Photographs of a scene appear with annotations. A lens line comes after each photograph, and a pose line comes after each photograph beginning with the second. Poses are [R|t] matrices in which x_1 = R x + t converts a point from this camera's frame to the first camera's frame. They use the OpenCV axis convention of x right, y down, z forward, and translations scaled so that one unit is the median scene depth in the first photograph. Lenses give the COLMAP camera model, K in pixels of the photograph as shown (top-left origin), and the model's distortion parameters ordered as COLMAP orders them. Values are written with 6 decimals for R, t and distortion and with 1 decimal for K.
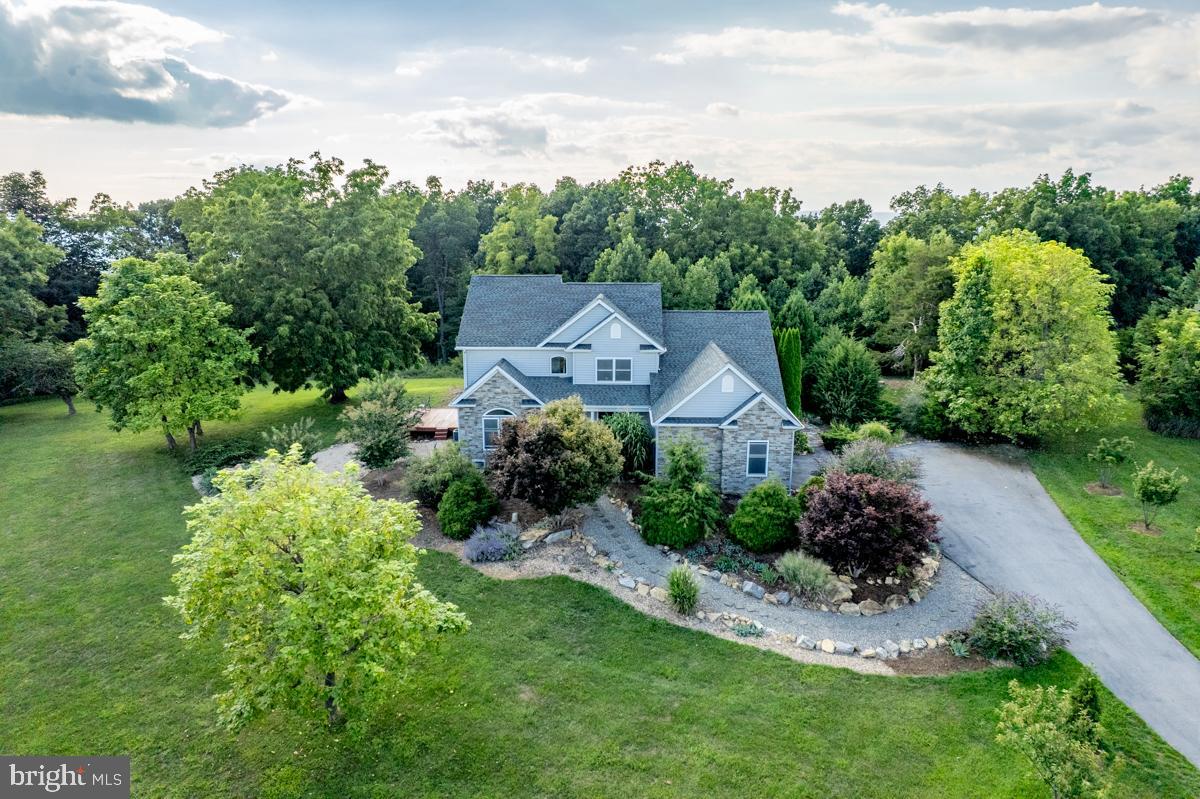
lens RADIAL K [[792.7, 0, 599.0], [0, 792.7, 398.2], [0, 0, 1]] dist [-0.048672, 0.029037]
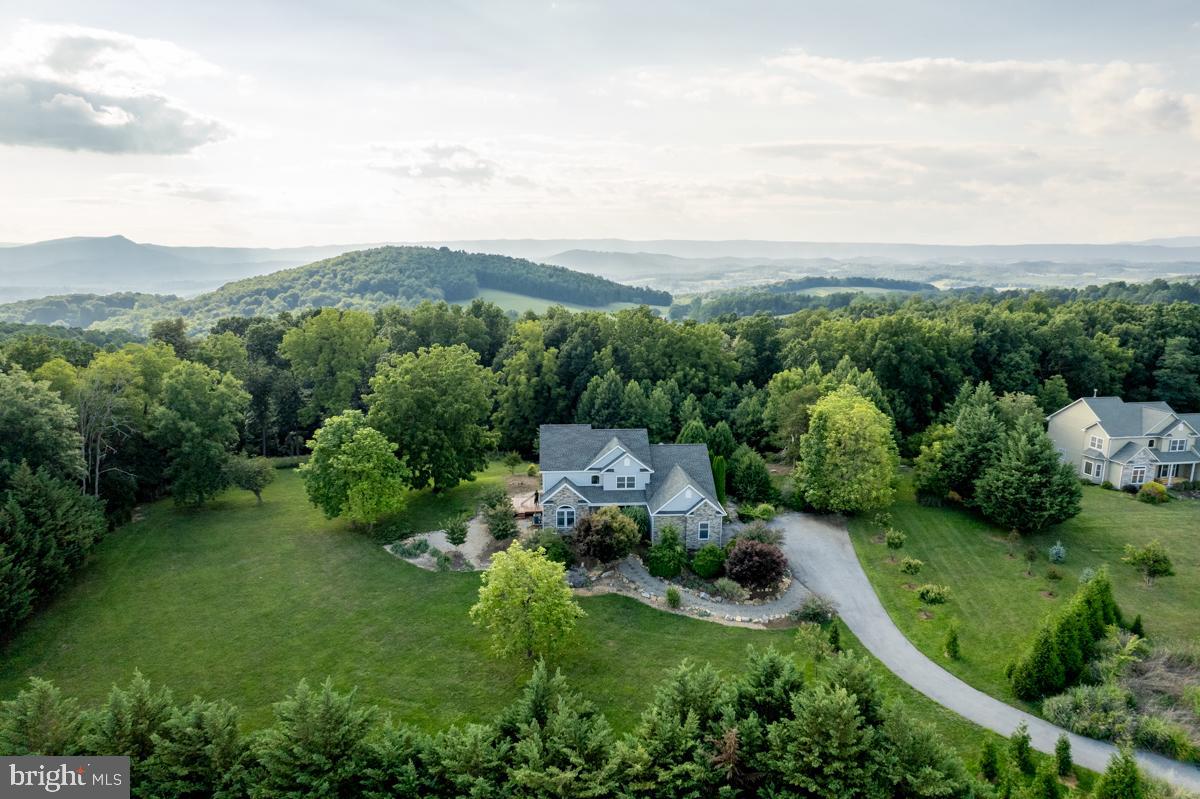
lens RADIAL K [[792.7, 0, 599.6], [0, 792.7, 402.9], [0, 0, 1]] dist [-0.048672, 0.029037]
pose [[0.995797, -0.014783, 0.090387, -0.231050], [0.017221, 0.999507, -0.026259, -0.193804], [-0.089954, 0.027705, 0.995560, -0.944840]]
